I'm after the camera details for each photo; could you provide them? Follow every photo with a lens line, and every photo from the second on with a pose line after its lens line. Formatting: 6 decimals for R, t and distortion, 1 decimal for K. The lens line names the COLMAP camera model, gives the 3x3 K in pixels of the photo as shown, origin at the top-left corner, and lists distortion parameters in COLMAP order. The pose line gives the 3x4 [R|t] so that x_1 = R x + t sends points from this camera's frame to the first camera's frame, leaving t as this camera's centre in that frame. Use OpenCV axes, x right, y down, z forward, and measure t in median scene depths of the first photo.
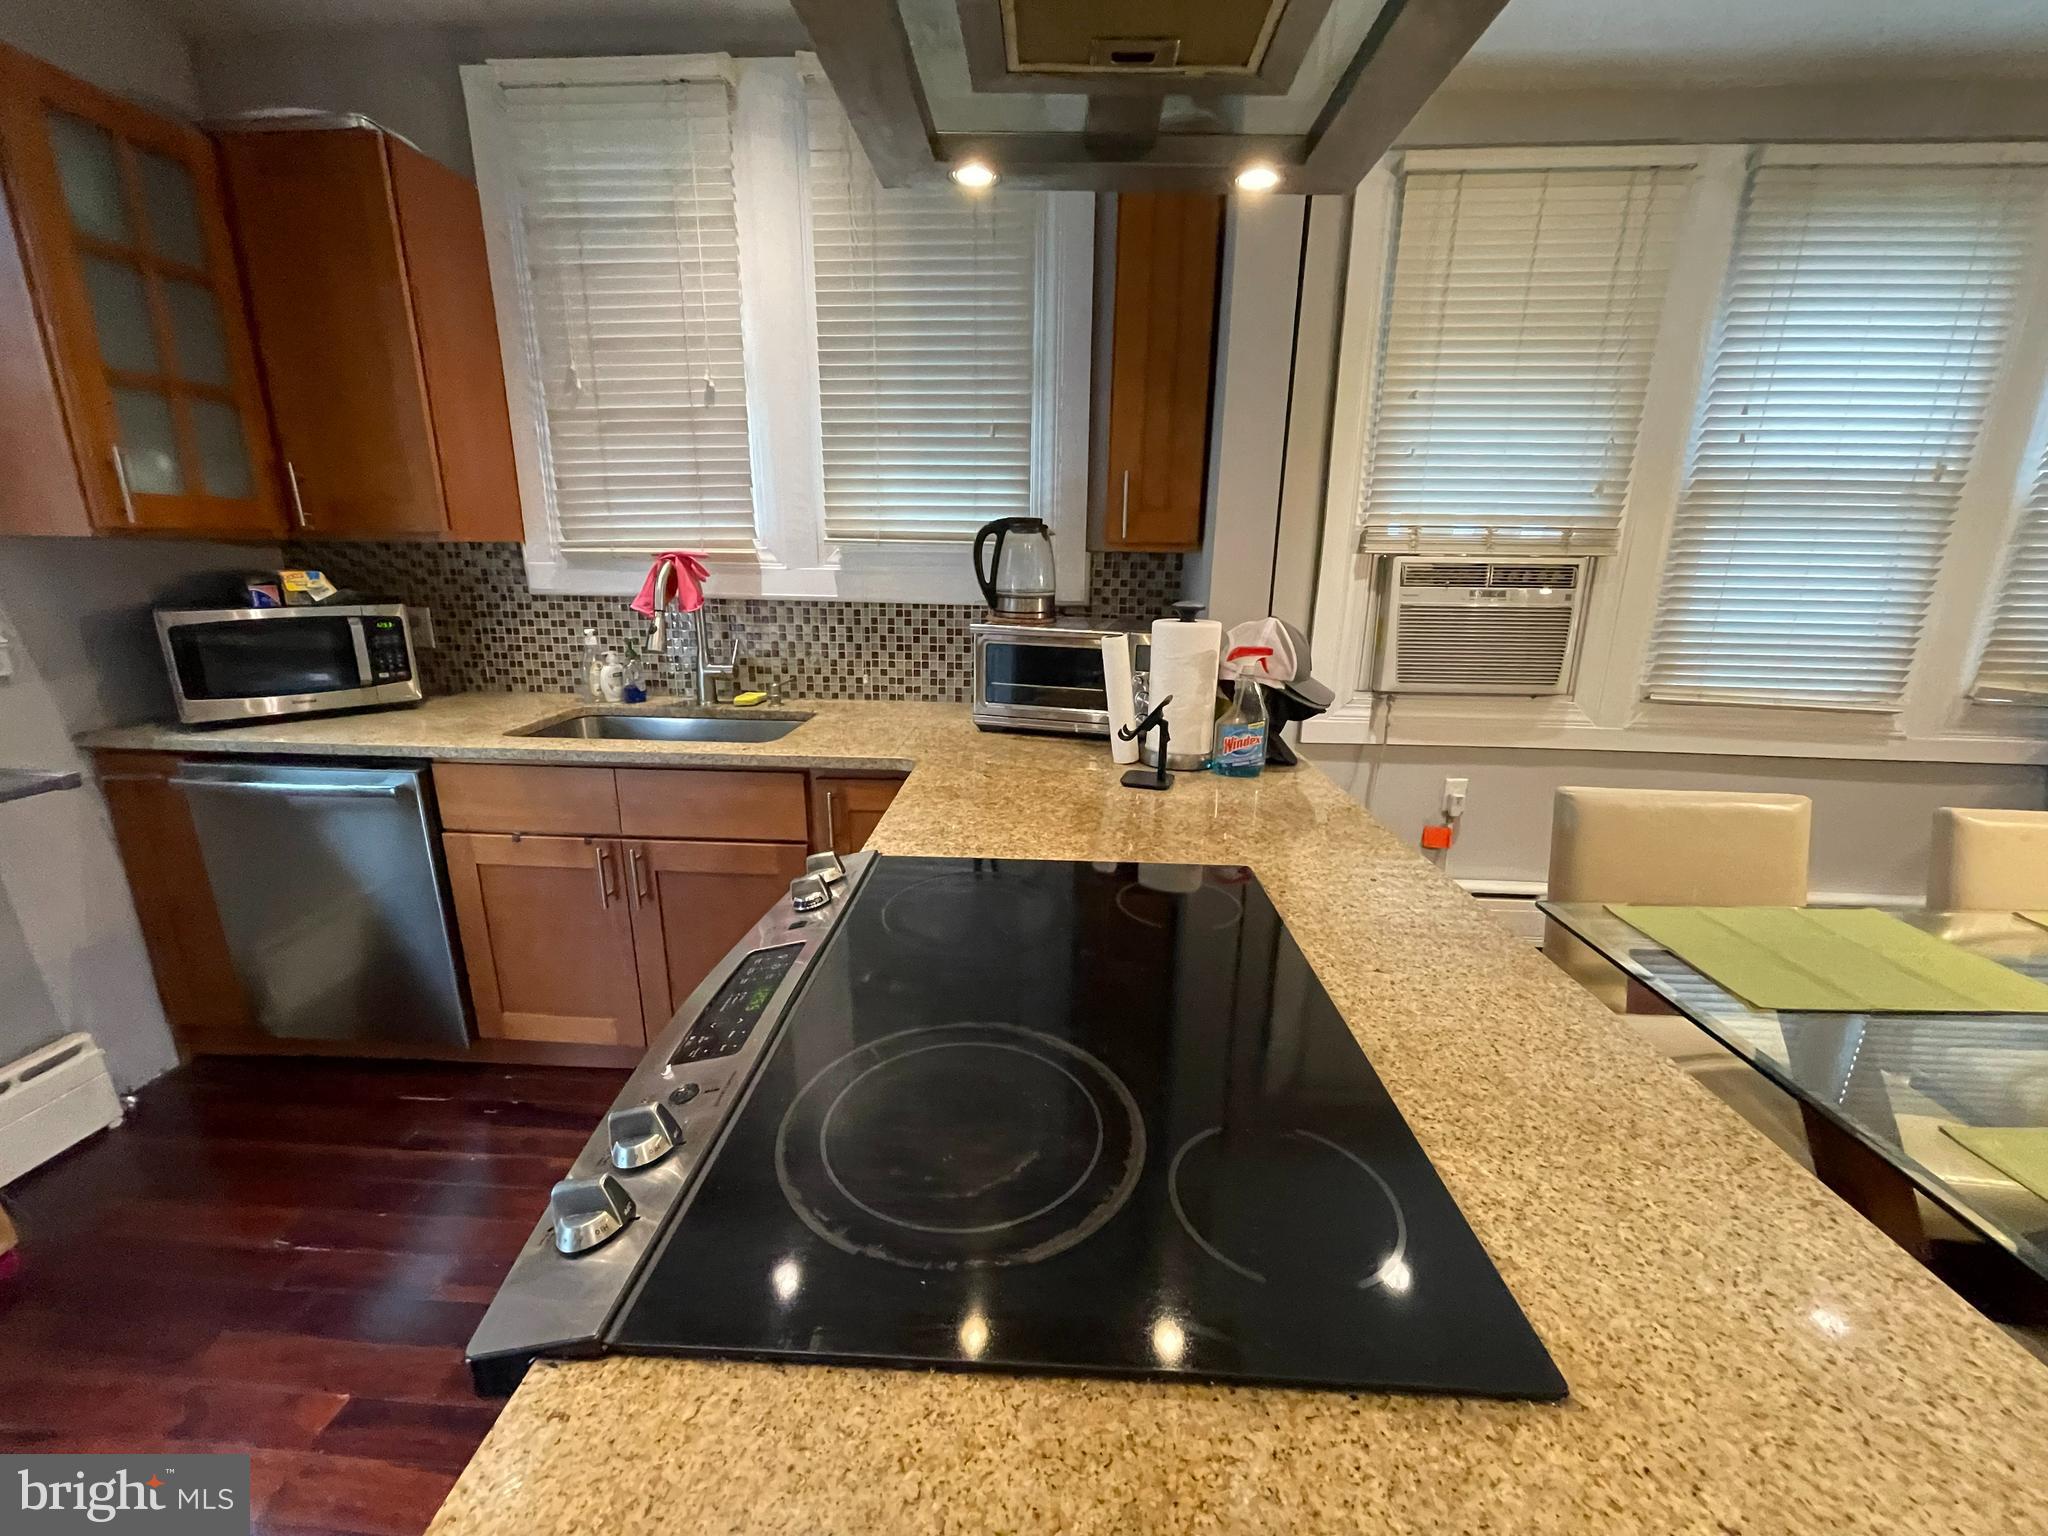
lens RADIAL K [[829.3, 0, 1016.4], [0, 829.3, 764.9], [0, 0, 1]] dist [-0.001121, -0.000454]
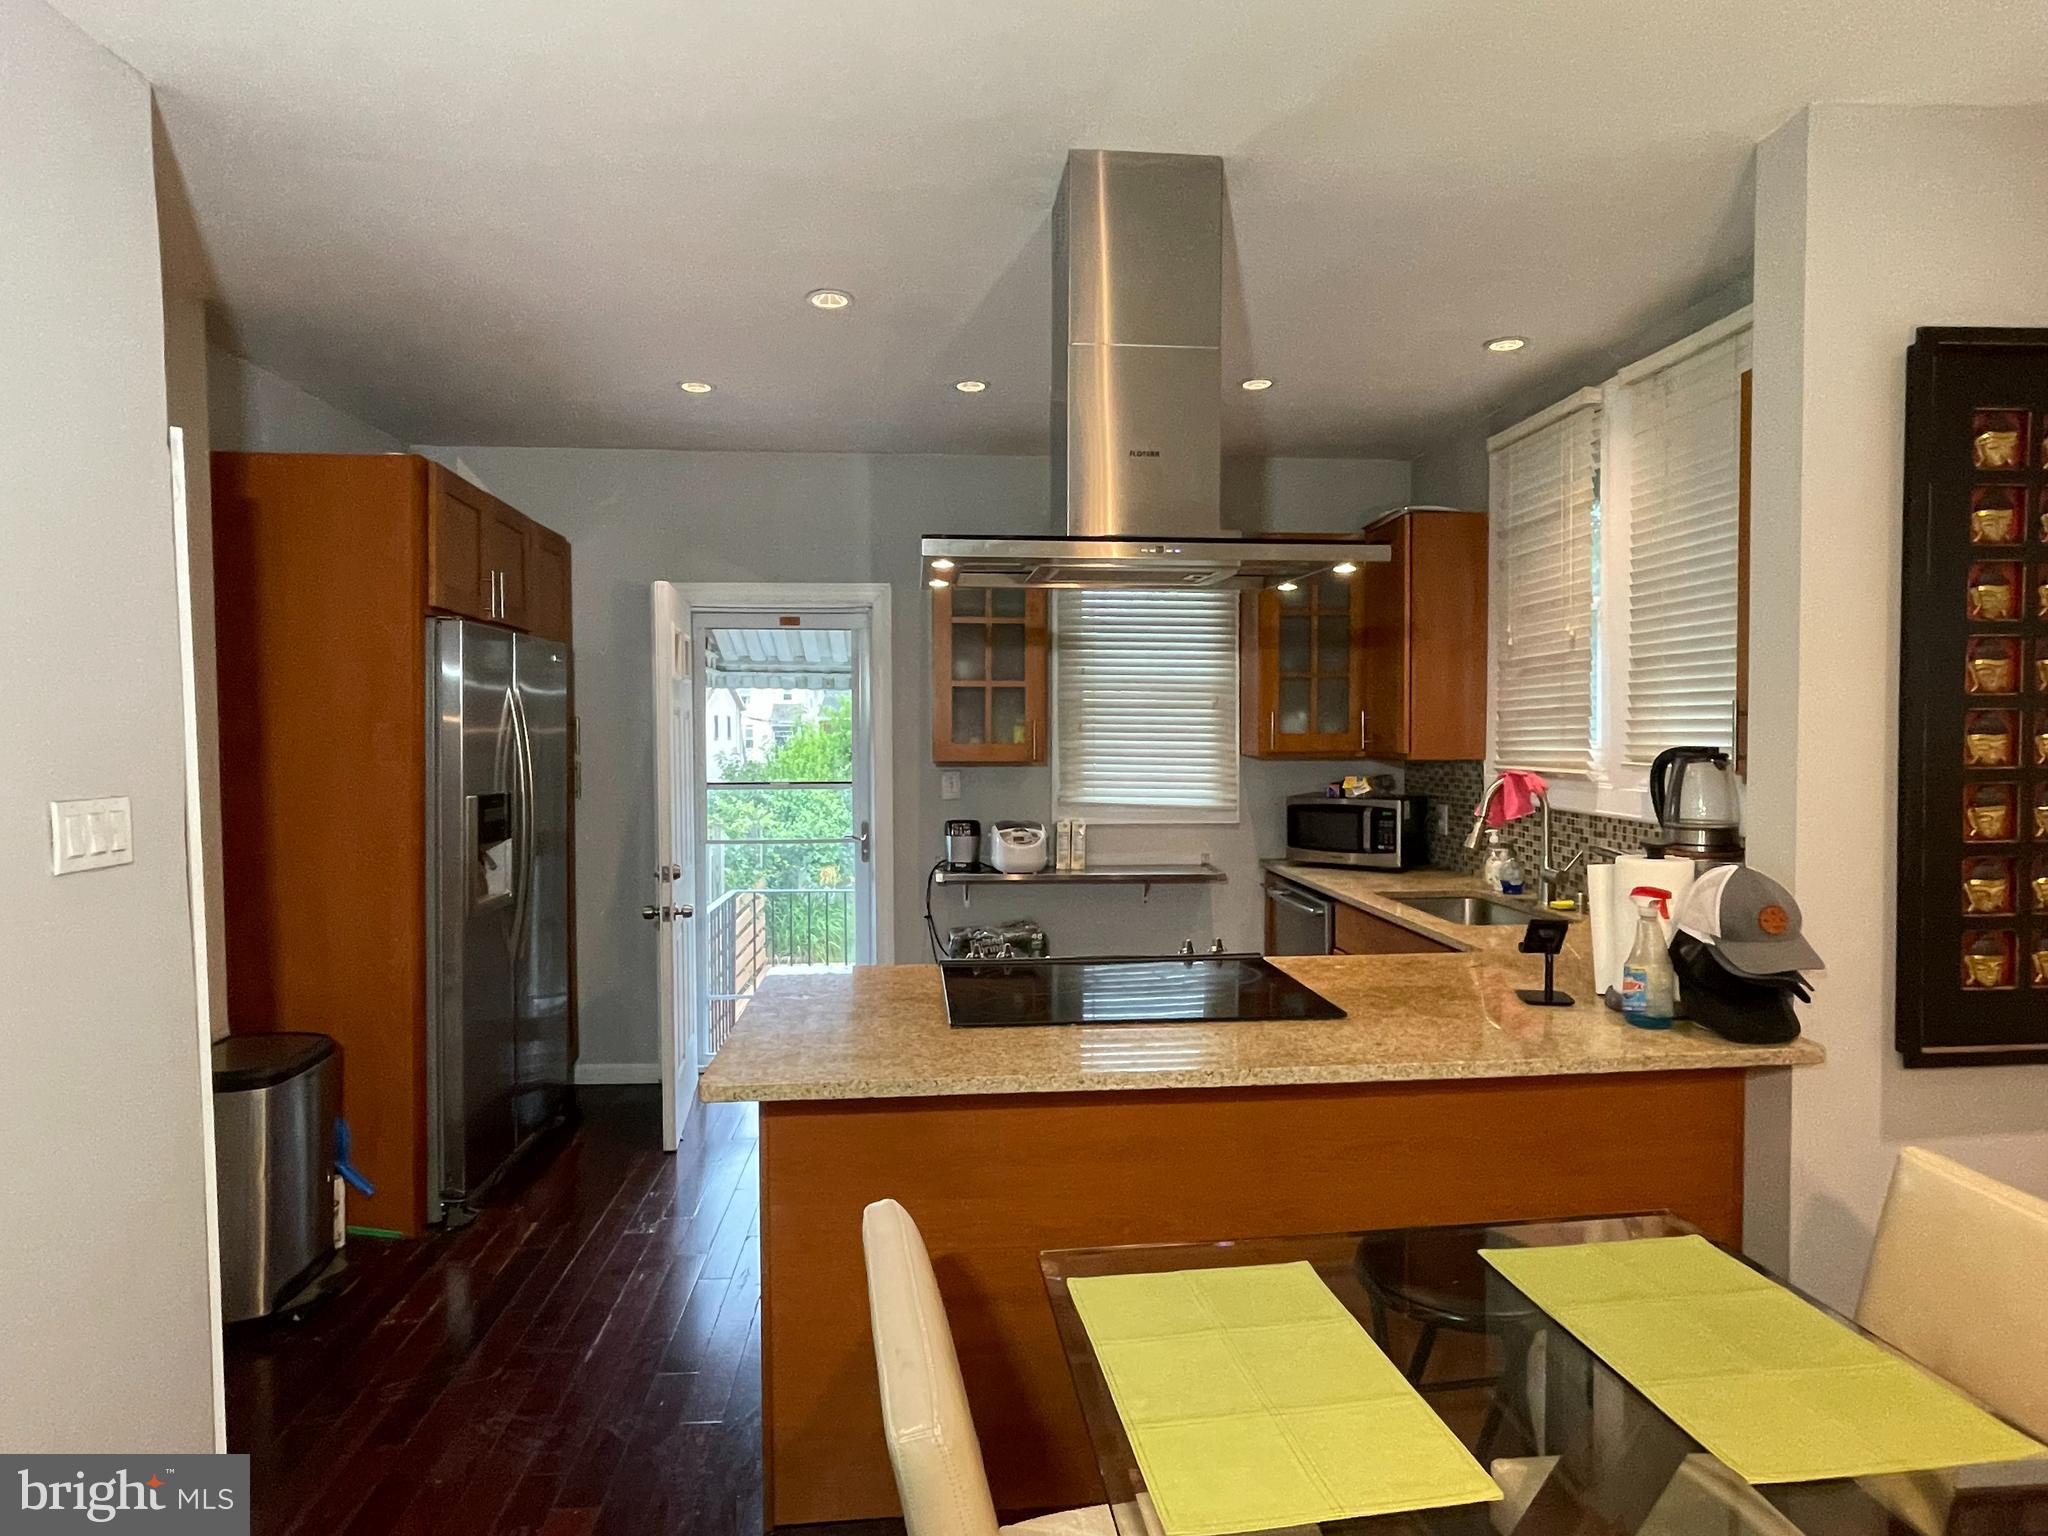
lens RADIAL K [[1119.9, 0, 1013.2], [0, 1119.9, 776.1], [0, 0, 1]] dist [-0.017928, -0.000724]
pose [[0.139239, 0.031938, -0.989744, 1.066702], [-0.243714, 0.969843, -0.002990, -0.065262], [0.959800, 0.241630, 0.142823, 0.065535]]
